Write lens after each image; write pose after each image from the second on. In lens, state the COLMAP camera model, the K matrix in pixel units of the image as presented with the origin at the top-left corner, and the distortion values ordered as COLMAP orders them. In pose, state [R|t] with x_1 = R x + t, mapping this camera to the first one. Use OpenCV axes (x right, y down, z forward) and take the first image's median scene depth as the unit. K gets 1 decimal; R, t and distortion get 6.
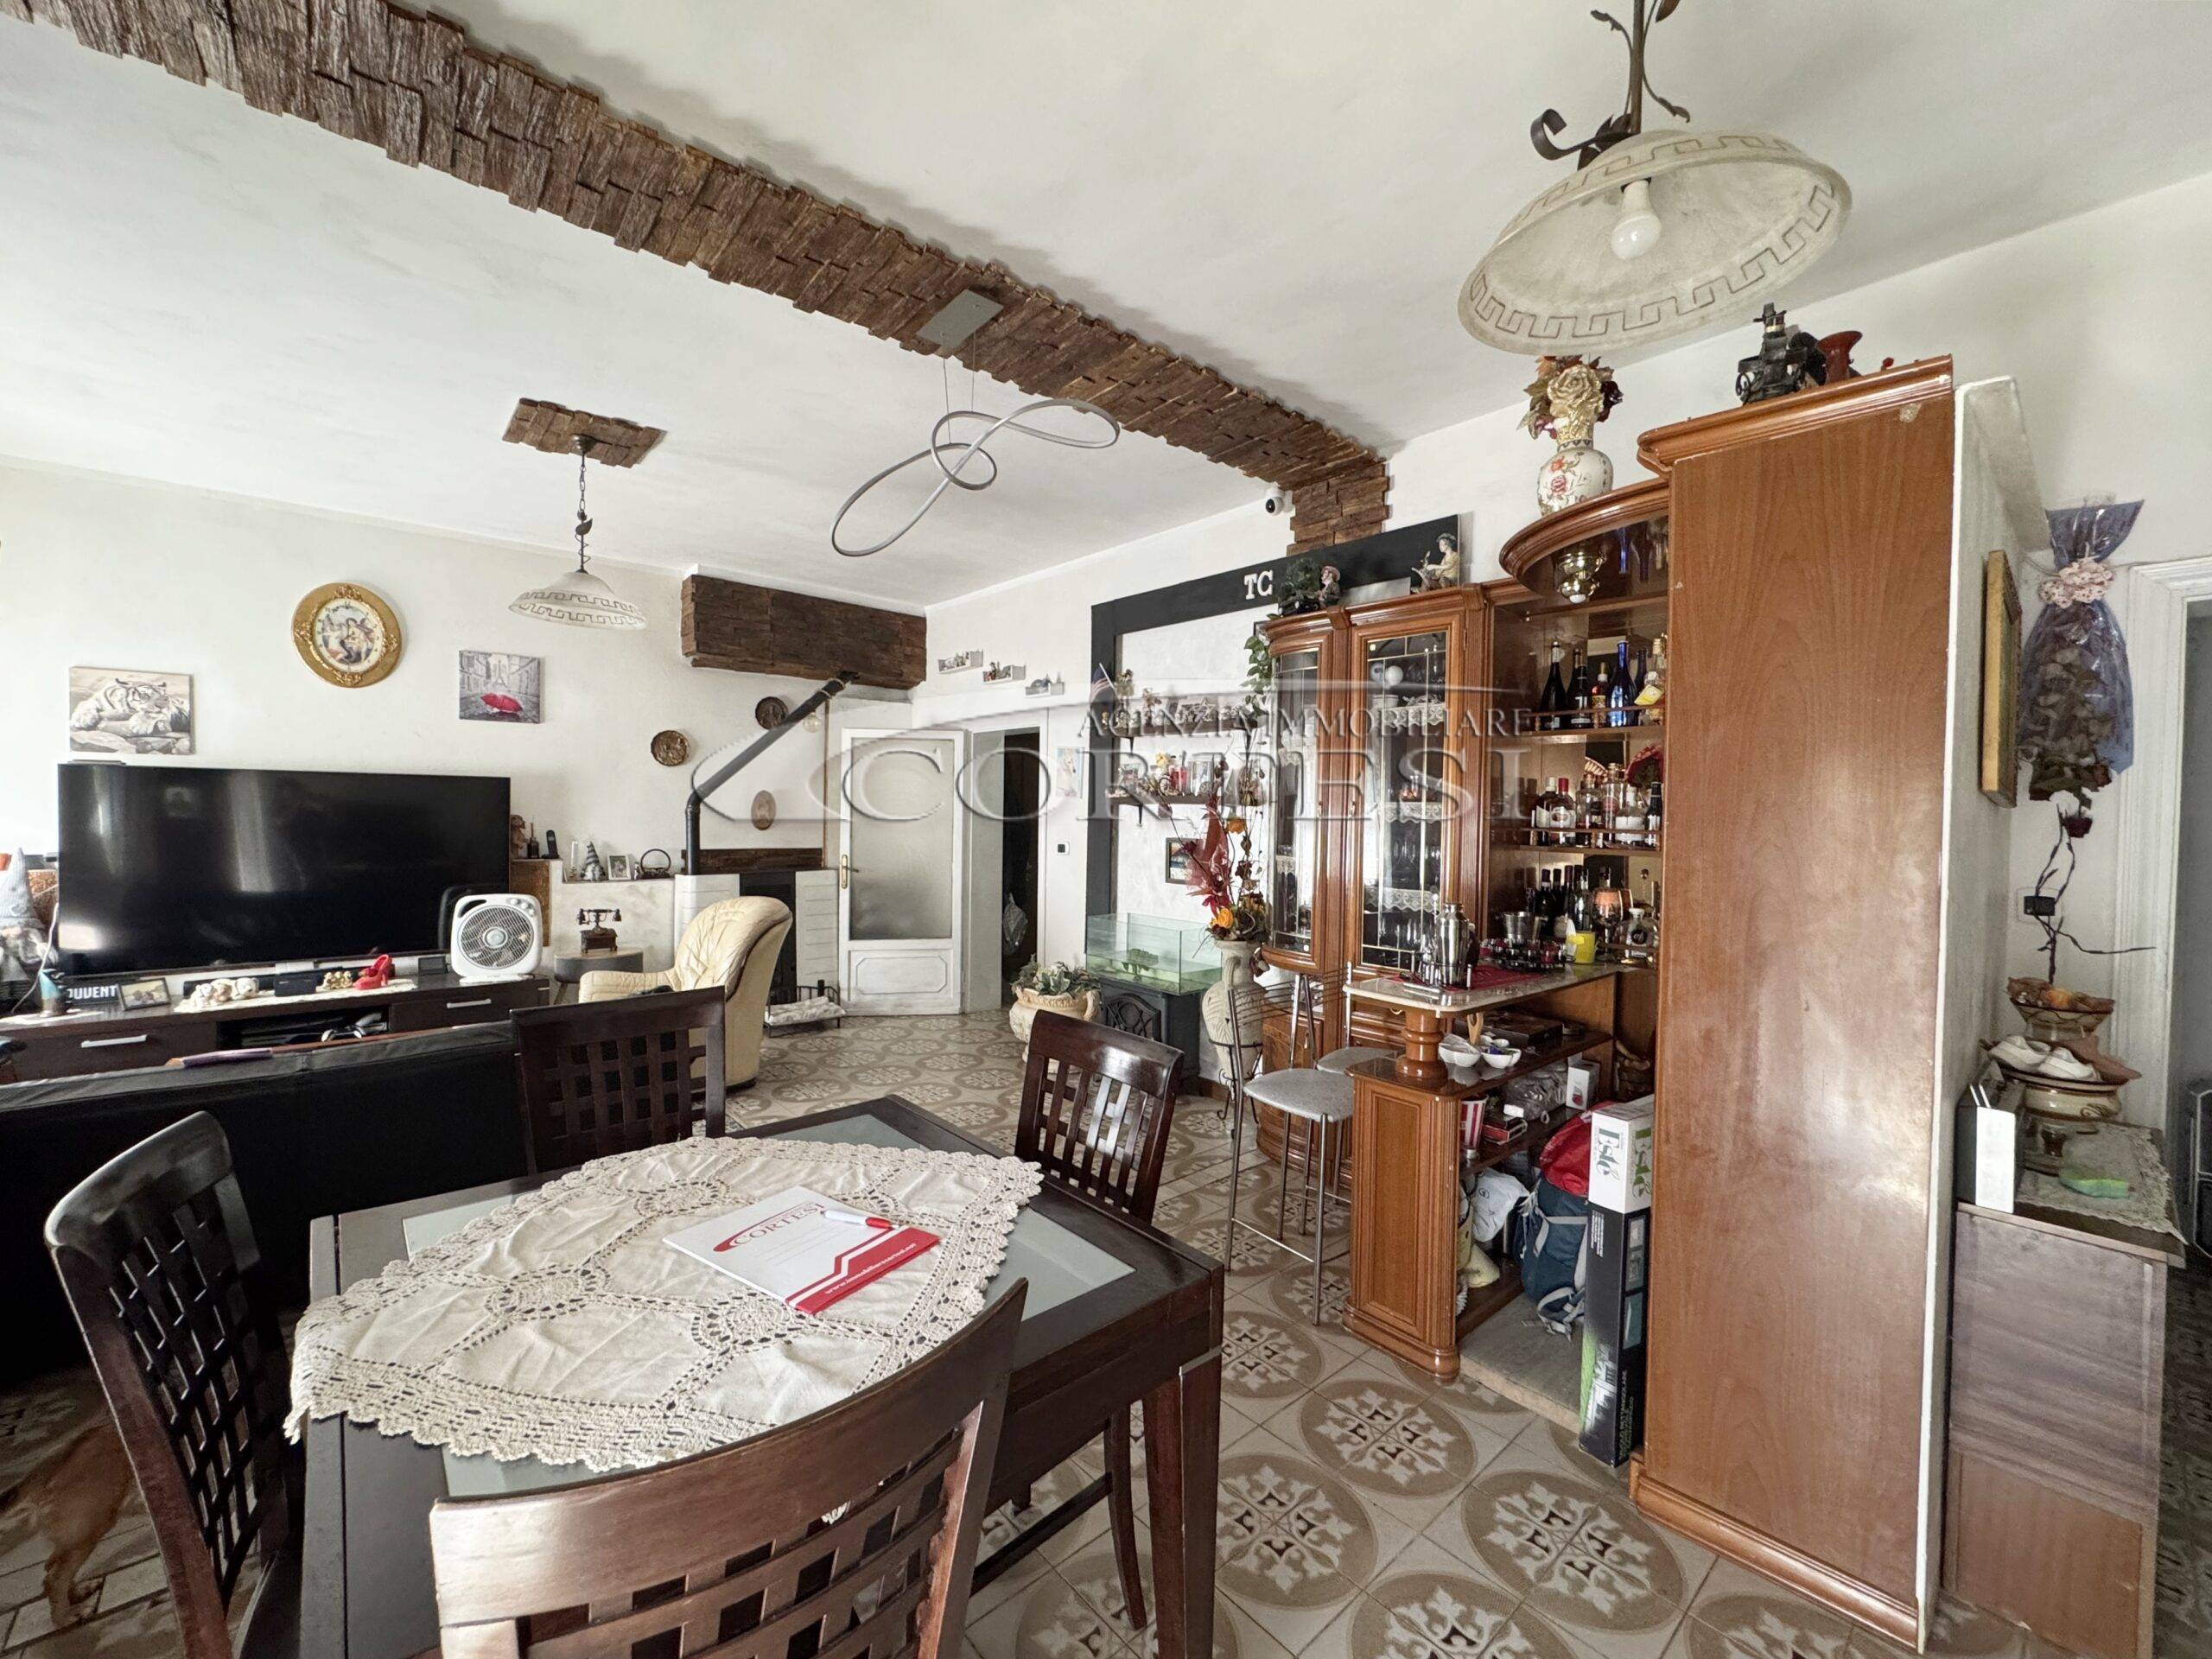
lens RADIAL K [[892.1, 0, 1102.6], [0, 892.1, 827.5], [0, 0, 1]] dist [-0.000701, 0.000349]
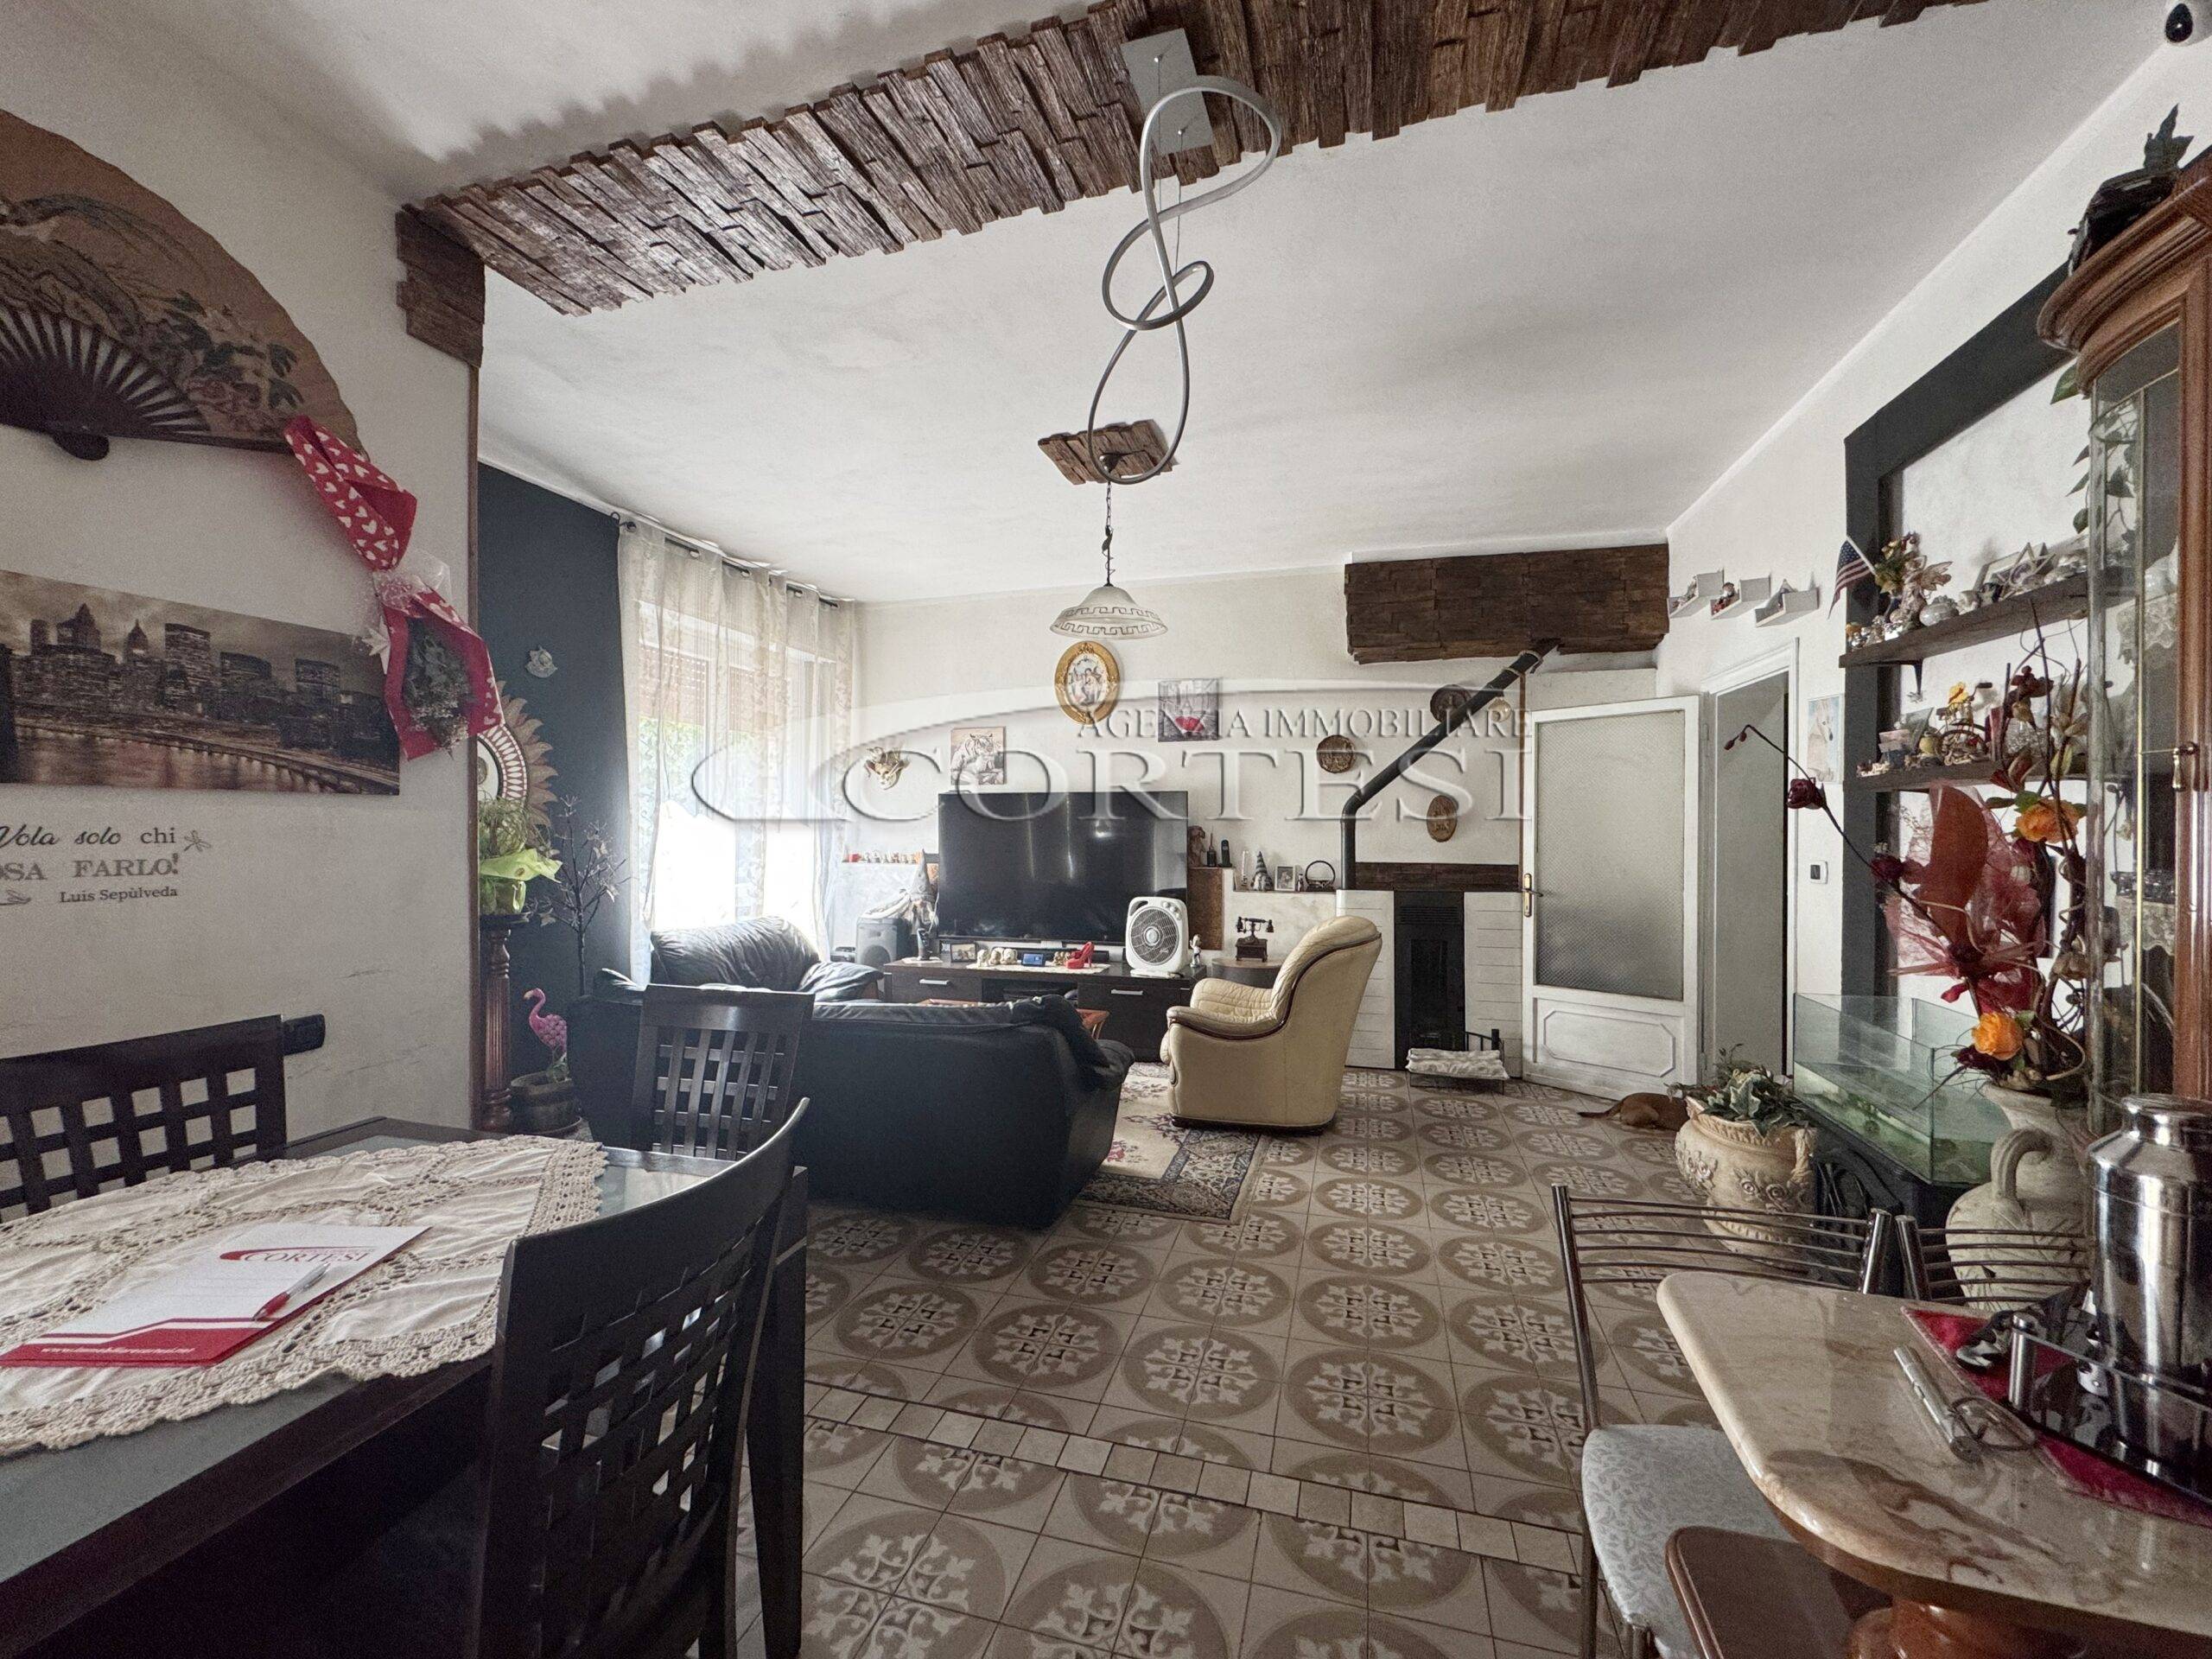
lens RADIAL K [[910.8, 0, 1105.2], [0, 910.8, 827.0], [0, 0, 1]] dist [-0.001282, 0.000135]
pose [[0.543198, -0.011683, -0.839524, 0.252263], [-0.007704, 0.999792, -0.018898, 0.010993], [0.839569, 0.016733, 0.542995, 0.362397]]
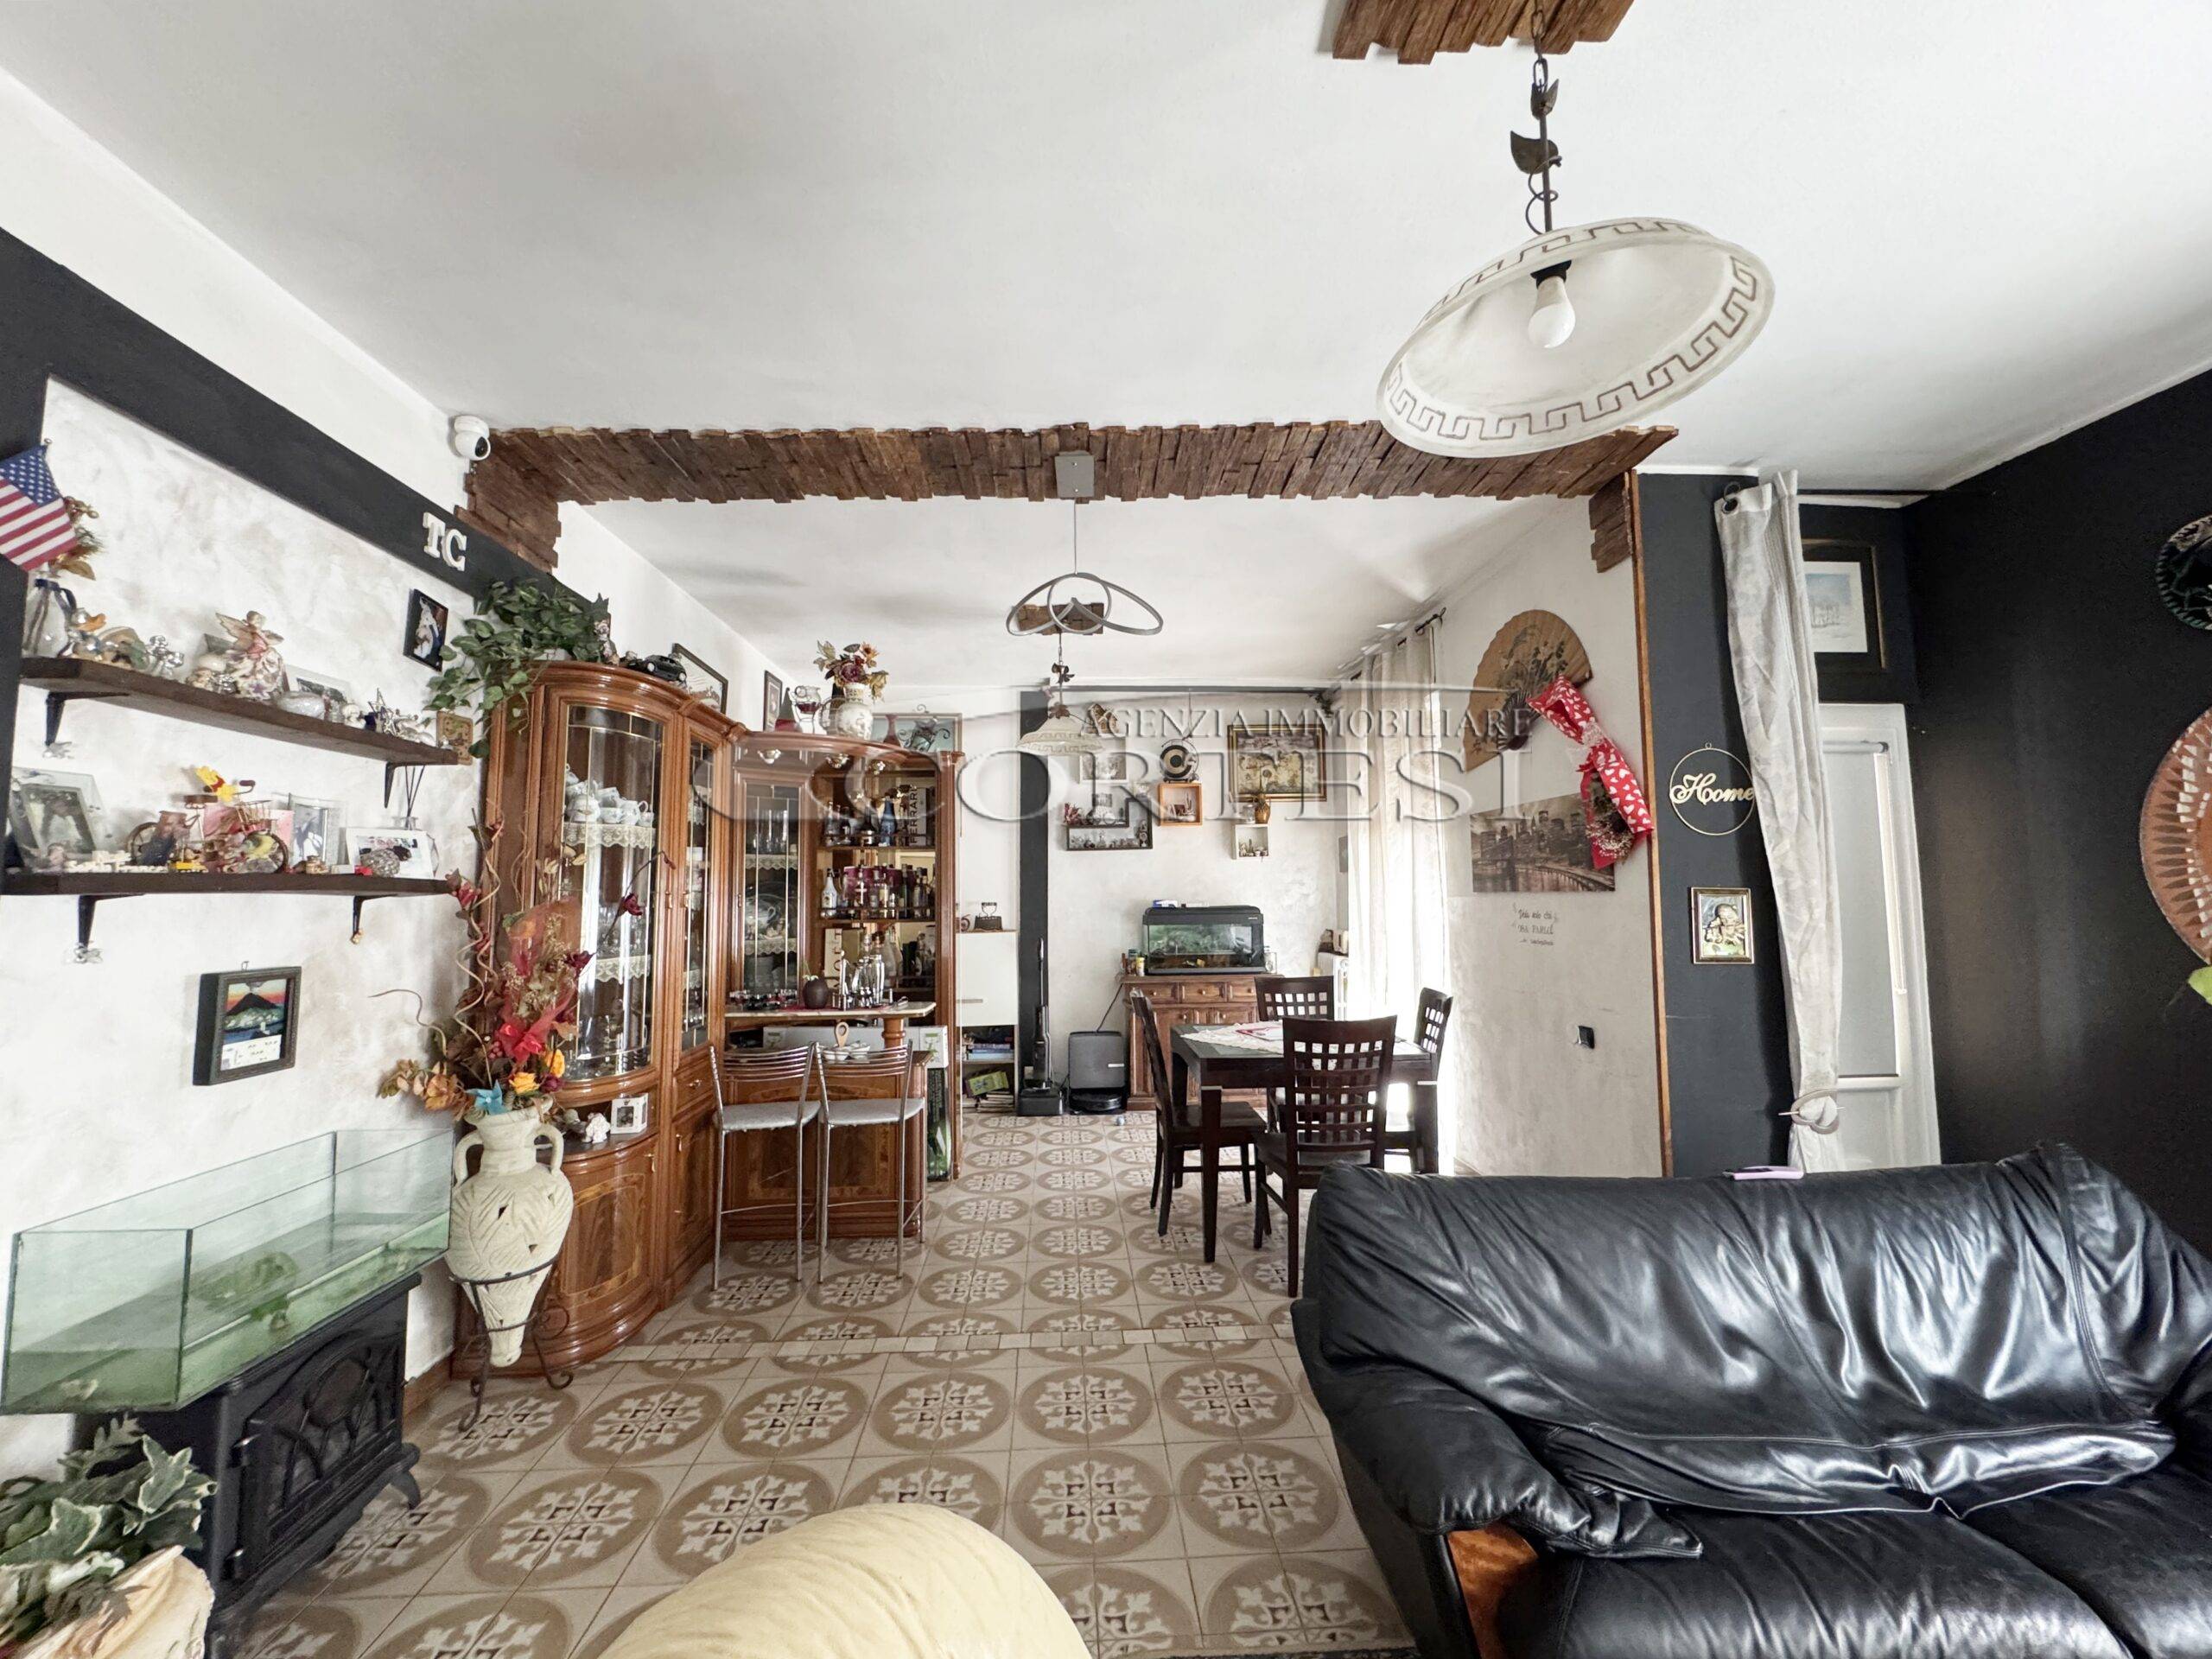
lens RADIAL K [[892.1, 0, 1102.6], [0, 892.1, 827.5], [0, 0, 1]] dist [-0.000701, 0.000349]
pose [[-0.785829, 0.040679, 0.617105, -0.554939], [0.010277, 0.998556, -0.052738, -0.033414], [-0.618359, -0.035101, -0.785112, 1.171860]]
